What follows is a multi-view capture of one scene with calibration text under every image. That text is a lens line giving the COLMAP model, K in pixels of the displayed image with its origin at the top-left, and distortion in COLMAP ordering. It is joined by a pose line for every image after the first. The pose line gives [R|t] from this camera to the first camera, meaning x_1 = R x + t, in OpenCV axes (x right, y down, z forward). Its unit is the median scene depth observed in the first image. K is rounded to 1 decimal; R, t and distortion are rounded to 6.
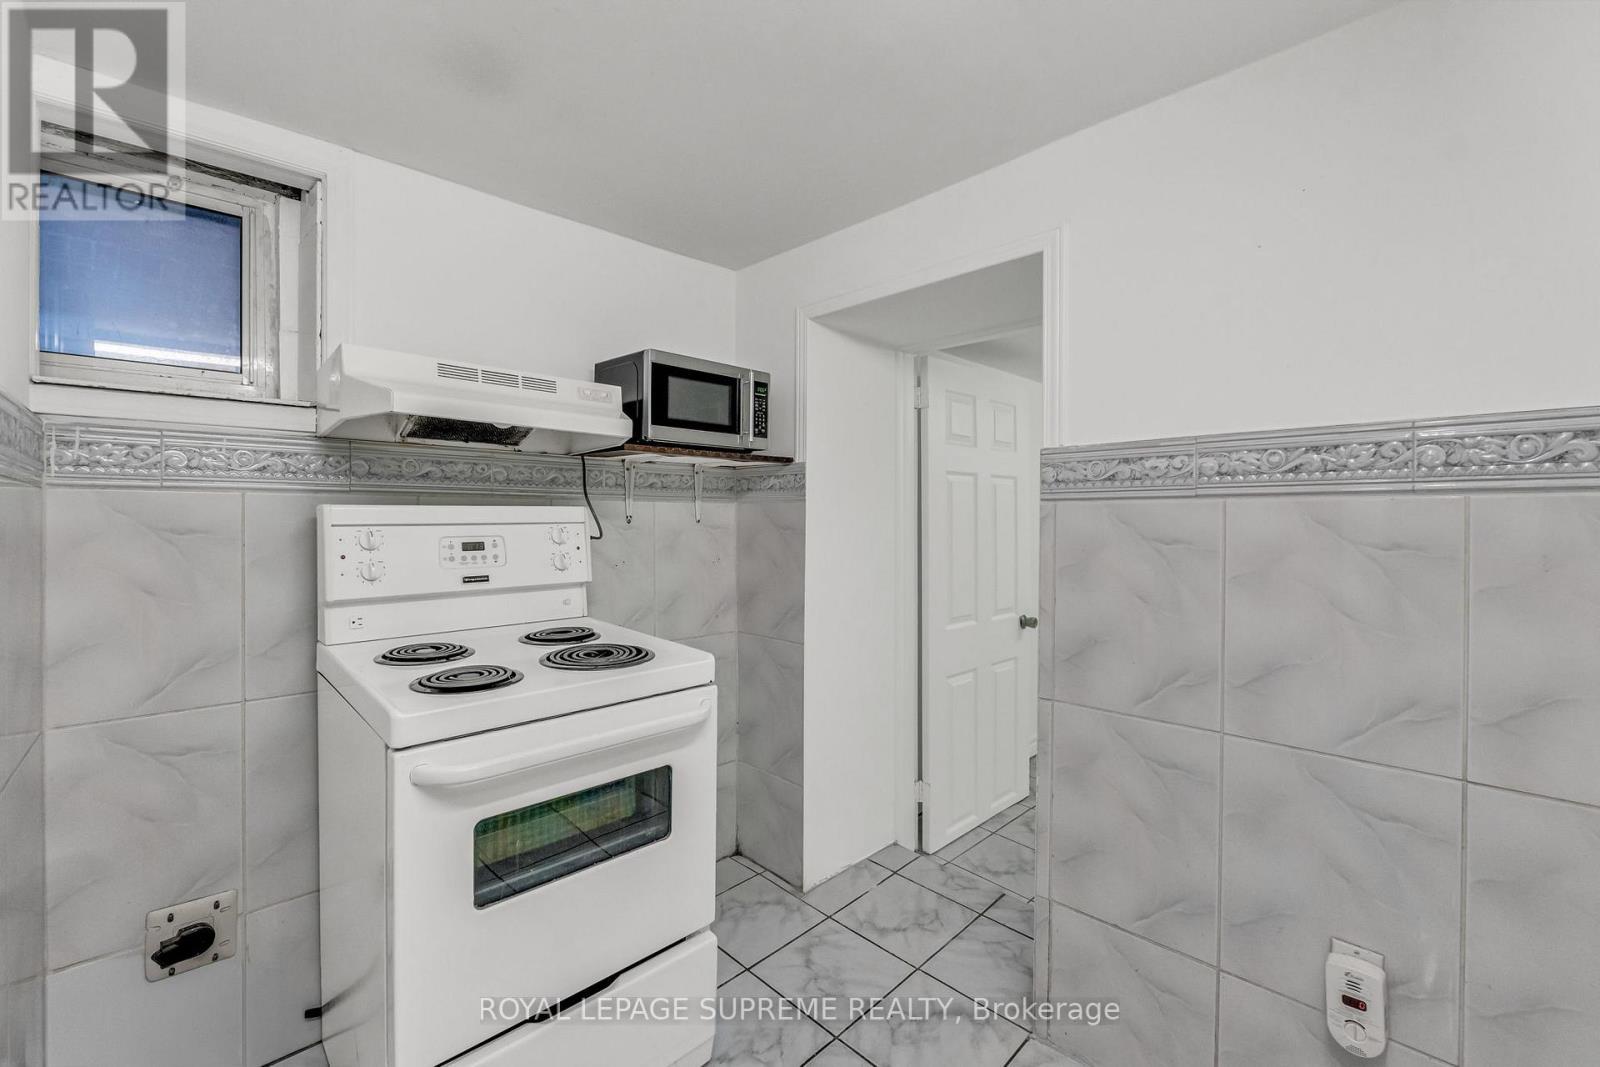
lens RADIAL K [[675.9, 0, 803.9], [0, 675.9, 521.8], [0, 0, 1]] dist [-0.003948, -0.001731]
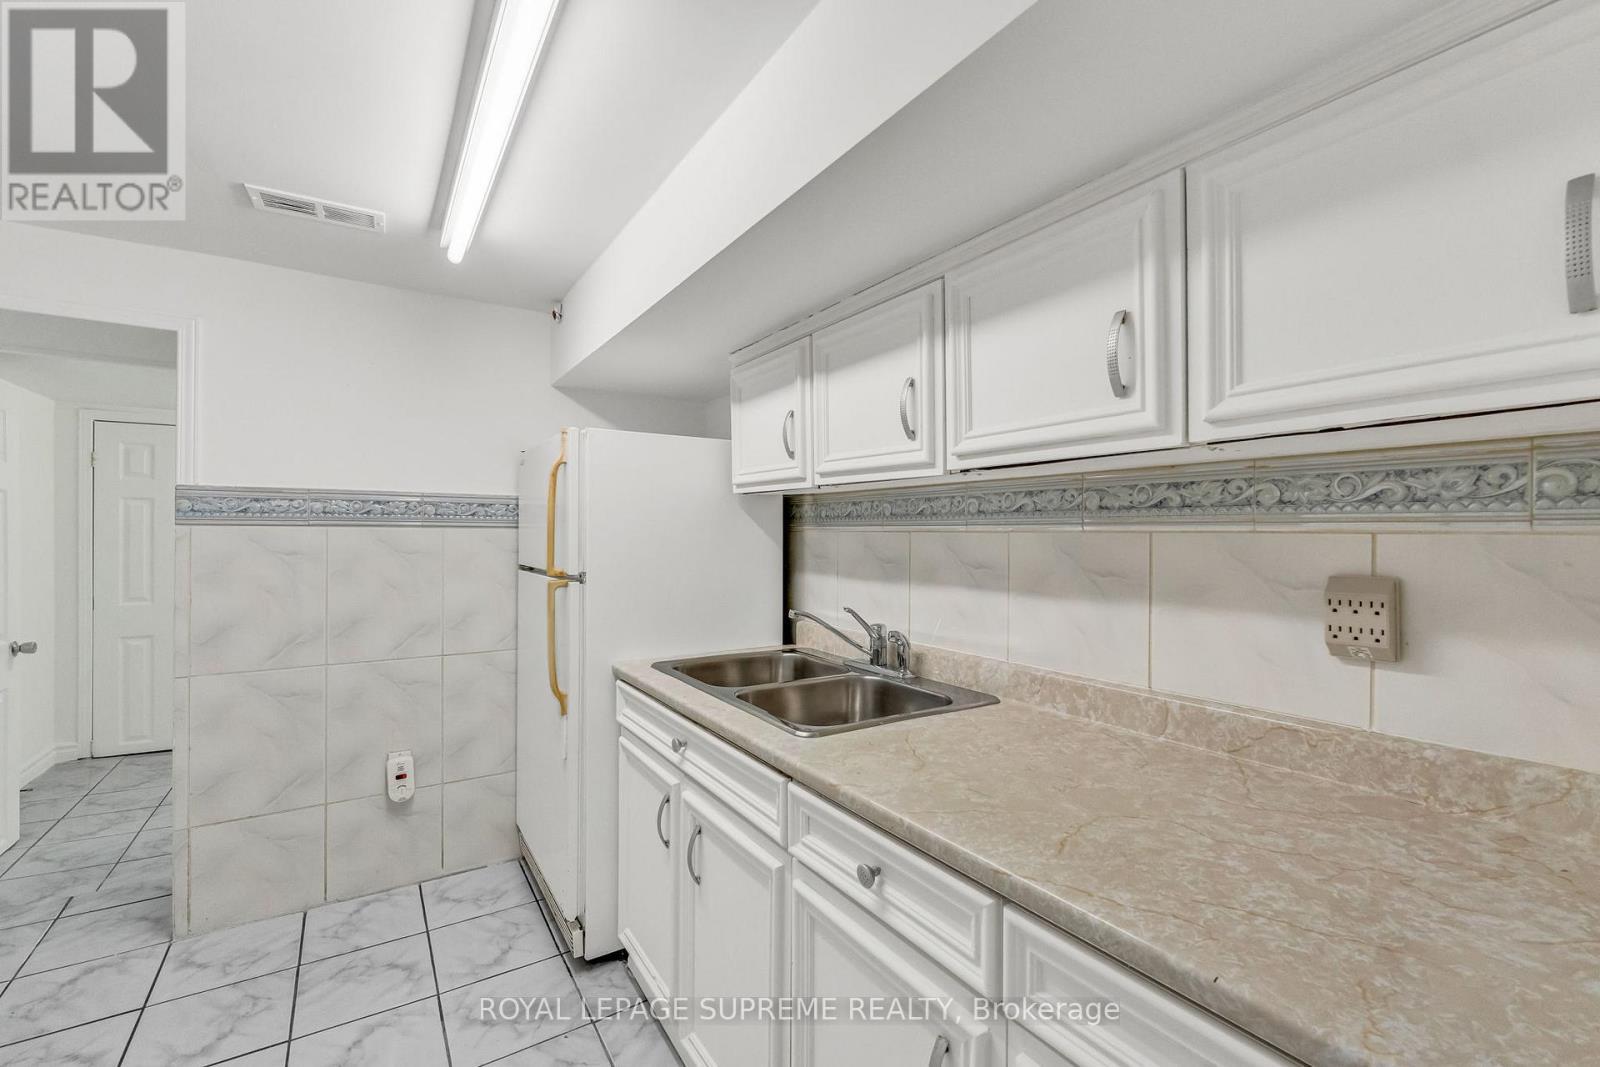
lens RADIAL K [[675.9, 0, 804.9], [0, 675.9, 537.3], [0, 0, 1]] dist [-0.003948, -0.001731]
pose [[0.191482, -0.005011, 0.981483, -0.798881], [-0.000002, 0.999987, 0.005106, -0.016759], [-0.981496, -0.000980, 0.191479, -0.499388]]
